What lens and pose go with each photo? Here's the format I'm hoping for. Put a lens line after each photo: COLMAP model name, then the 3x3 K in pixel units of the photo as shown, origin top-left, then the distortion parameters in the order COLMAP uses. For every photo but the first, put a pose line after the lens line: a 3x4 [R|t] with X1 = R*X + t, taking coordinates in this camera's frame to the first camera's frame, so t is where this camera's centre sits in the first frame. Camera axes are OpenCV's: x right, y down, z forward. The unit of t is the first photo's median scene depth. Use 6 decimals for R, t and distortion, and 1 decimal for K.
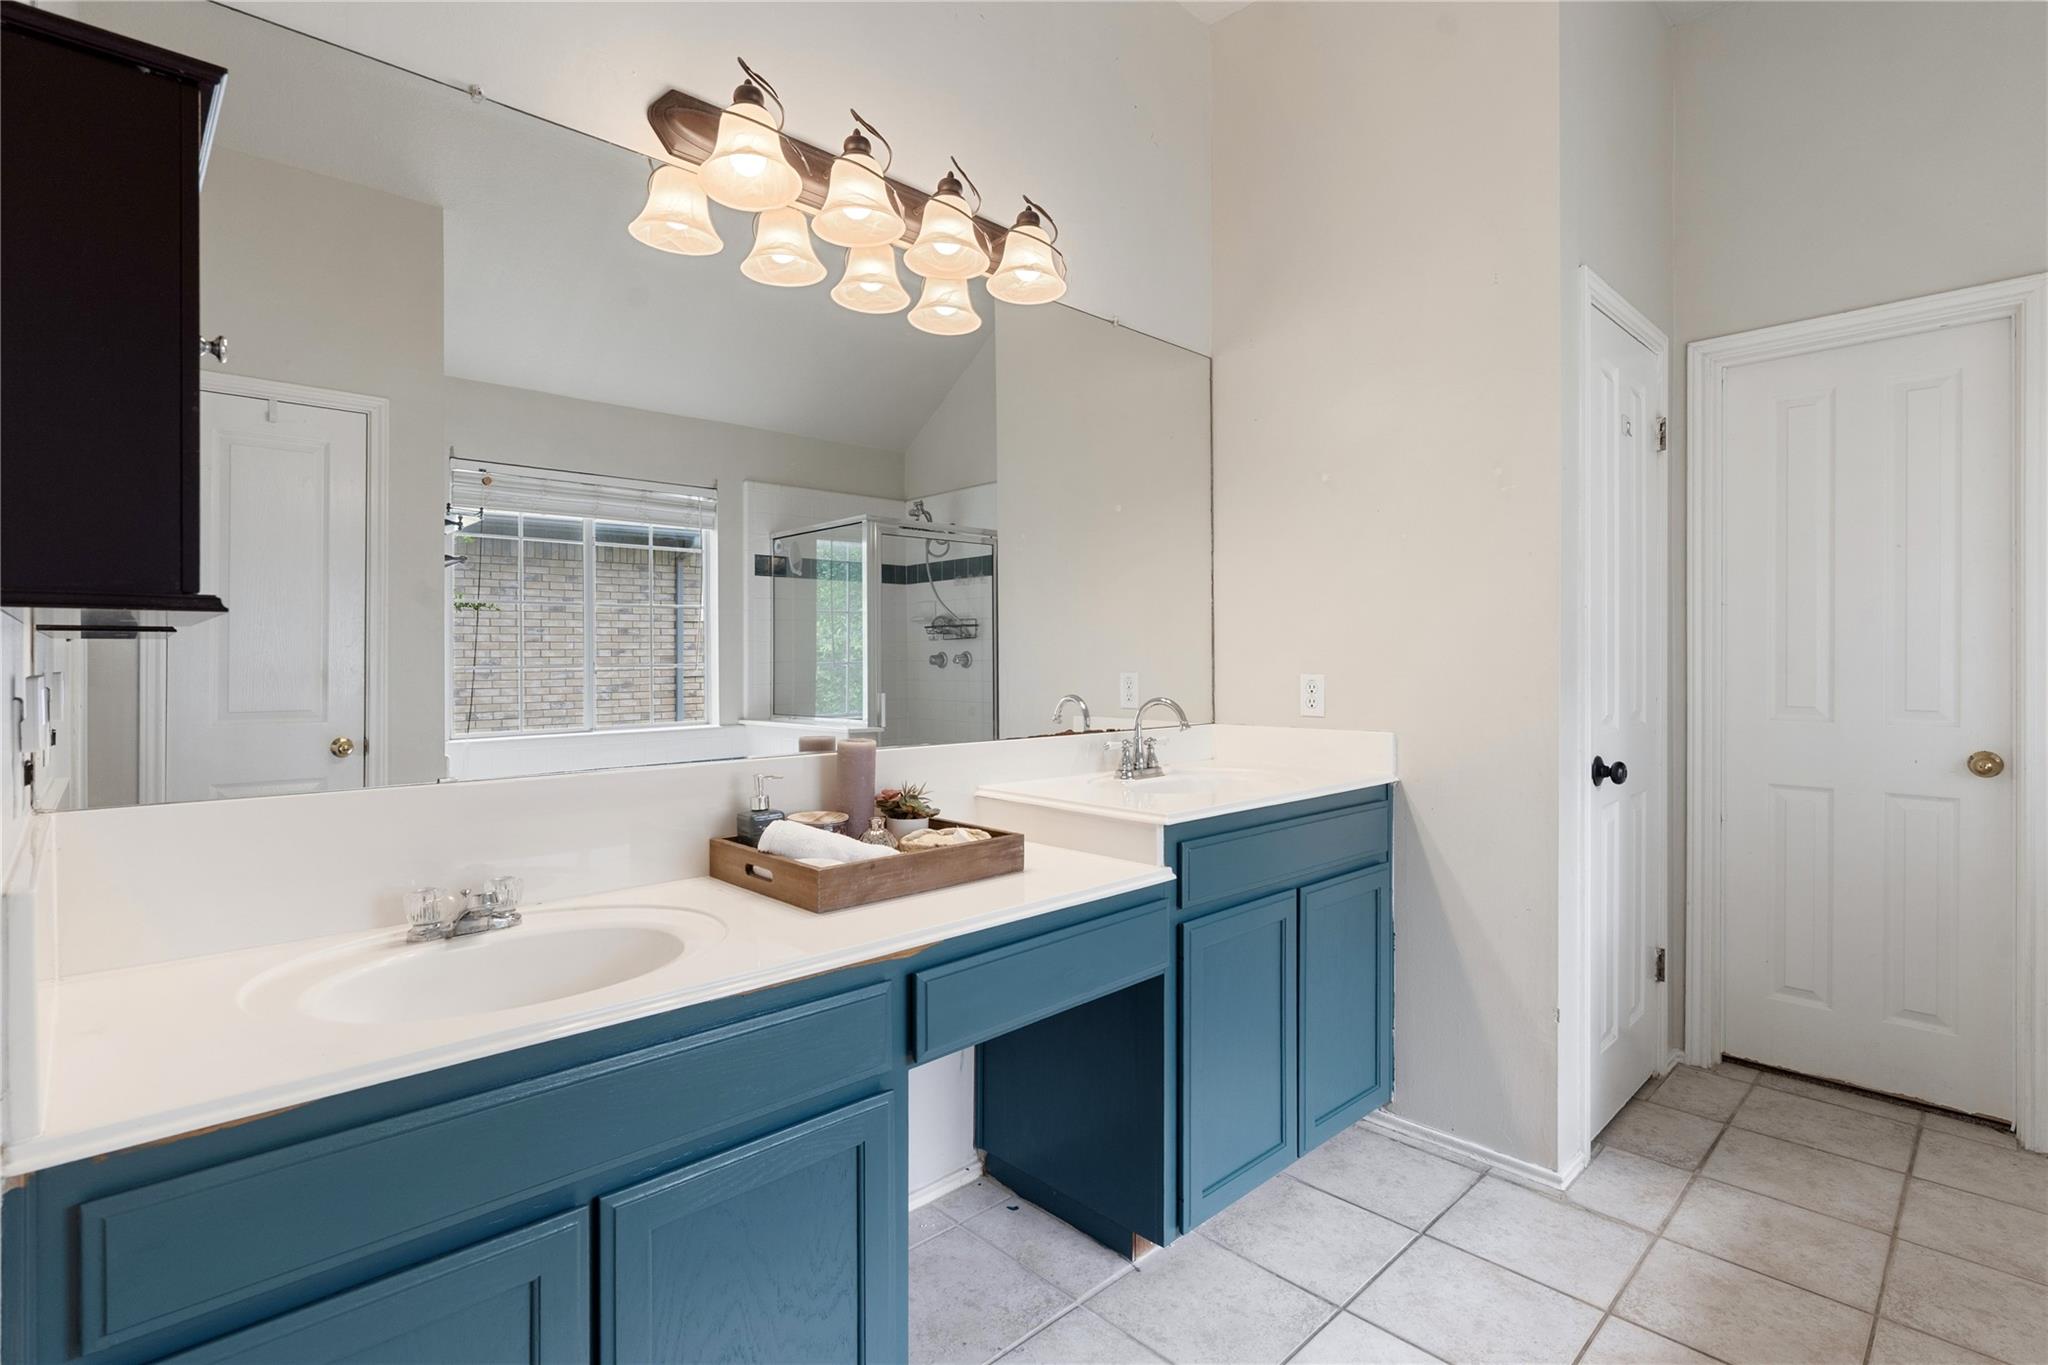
lens RADIAL K [[927.4, 0, 1024.0], [0, 927.4, 682.5], [0, 0, 1]] dist [-0.022979, 0.000147]
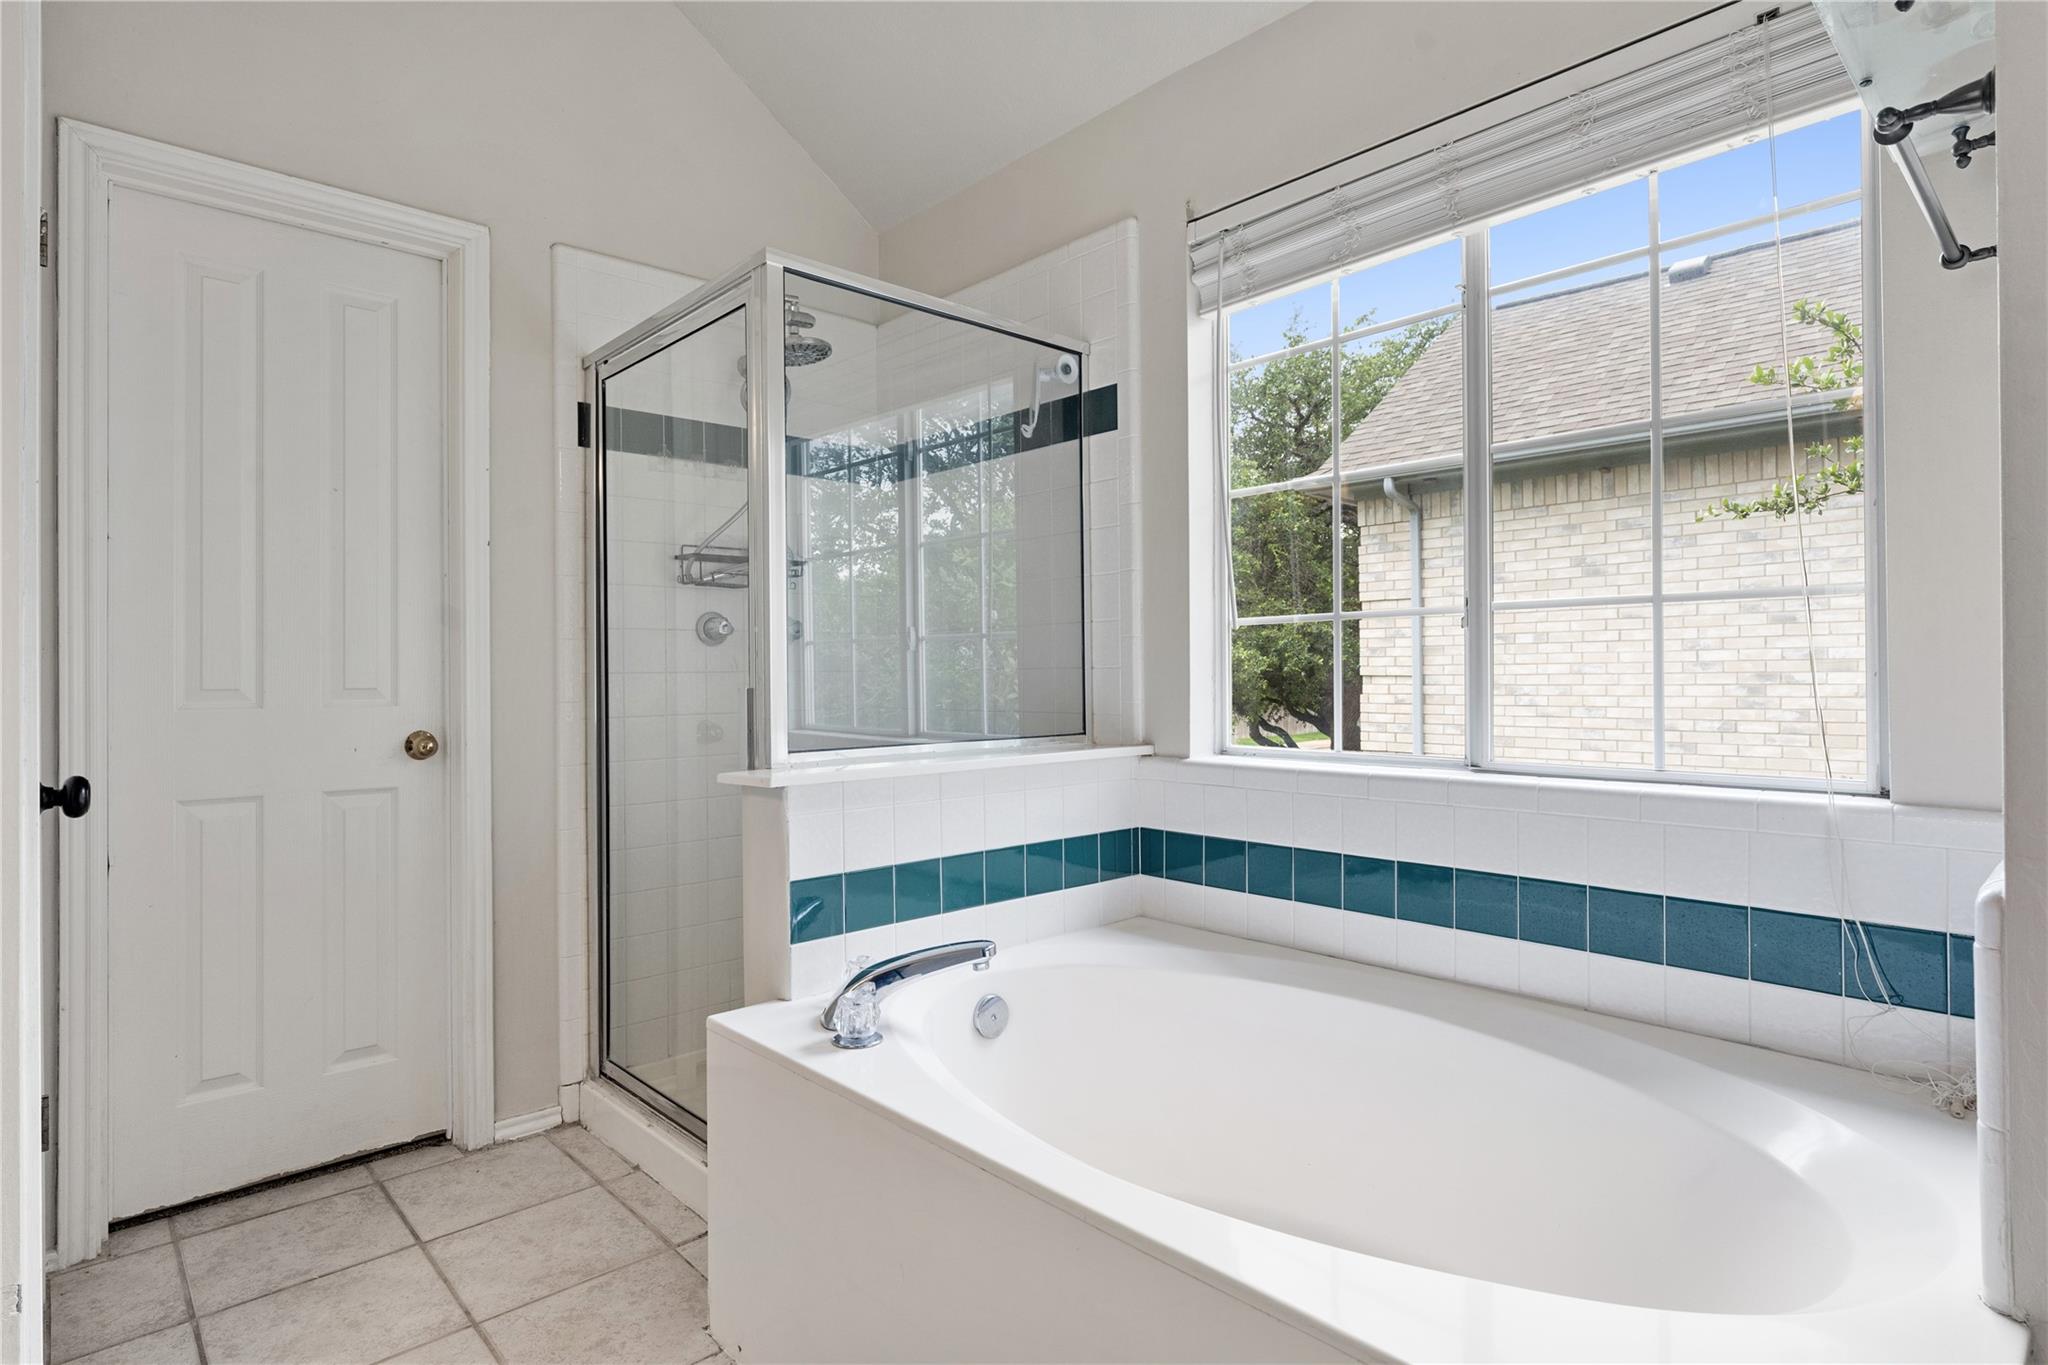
lens RADIAL K [[1055.6, 0, 1020.7], [0, 1055.6, 664.0], [0, 0, 1]] dist [-0.001874, 0.000540]
pose [[0.031246, 0.006350, 0.999492, 0.024678], [0.033545, 0.999410, -0.007398, 0.035388], [-0.998949, 0.033759, 0.031014, 0.345115]]
